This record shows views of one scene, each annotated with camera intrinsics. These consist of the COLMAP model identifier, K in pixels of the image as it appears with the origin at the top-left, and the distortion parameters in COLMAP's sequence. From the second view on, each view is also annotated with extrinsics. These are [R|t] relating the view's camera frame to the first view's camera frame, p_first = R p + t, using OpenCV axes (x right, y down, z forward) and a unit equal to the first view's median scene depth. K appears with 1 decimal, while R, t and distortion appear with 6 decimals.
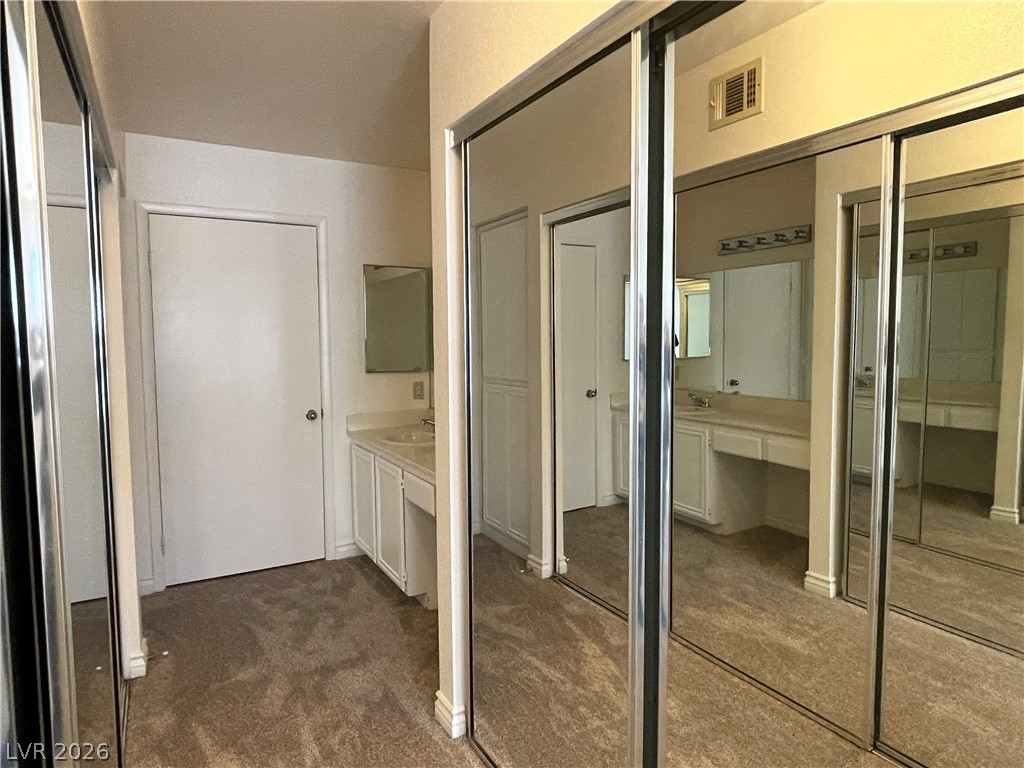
lens RADIAL K [[619.6, 0, 510.7], [0, 619.6, 381.9], [0, 0, 1]] dist [-0.004072, -0.002192]
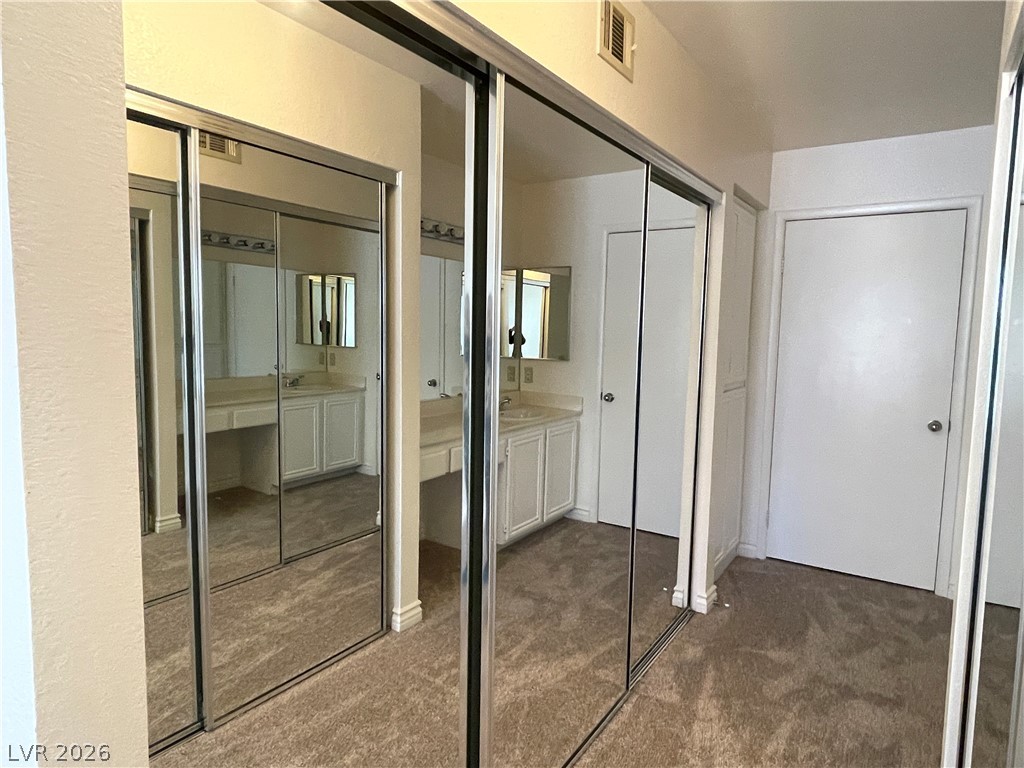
lens RADIAL K [[619.6, 0, 530.8], [0, 619.6, 395.7], [0, 0, 1]] dist [-0.004072, -0.002192]
pose [[0.461063, 0.110567, -0.880452, 0.237341], [-0.088175, 0.993005, 0.078528, -0.009610], [0.882976, 0.041427, 0.467587, 0.109675]]
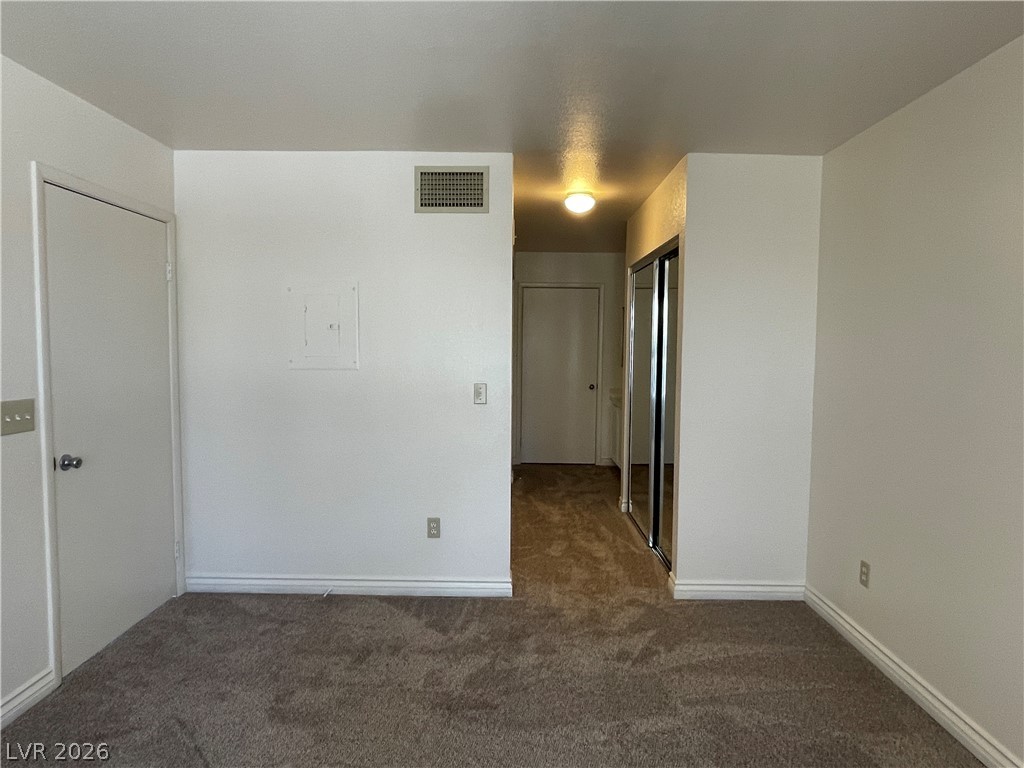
lens RADIAL K [[619.6, 0, 512.2], [0, 619.6, 381.5], [0, 0, 1]] dist [-0.004072, -0.002192]
pose [[0.860255, 0.041779, -0.508150, 0.589108], [-0.043129, 0.999028, 0.009124, 0.039428], [0.508037, 0.014067, 0.861220, -1.045093]]
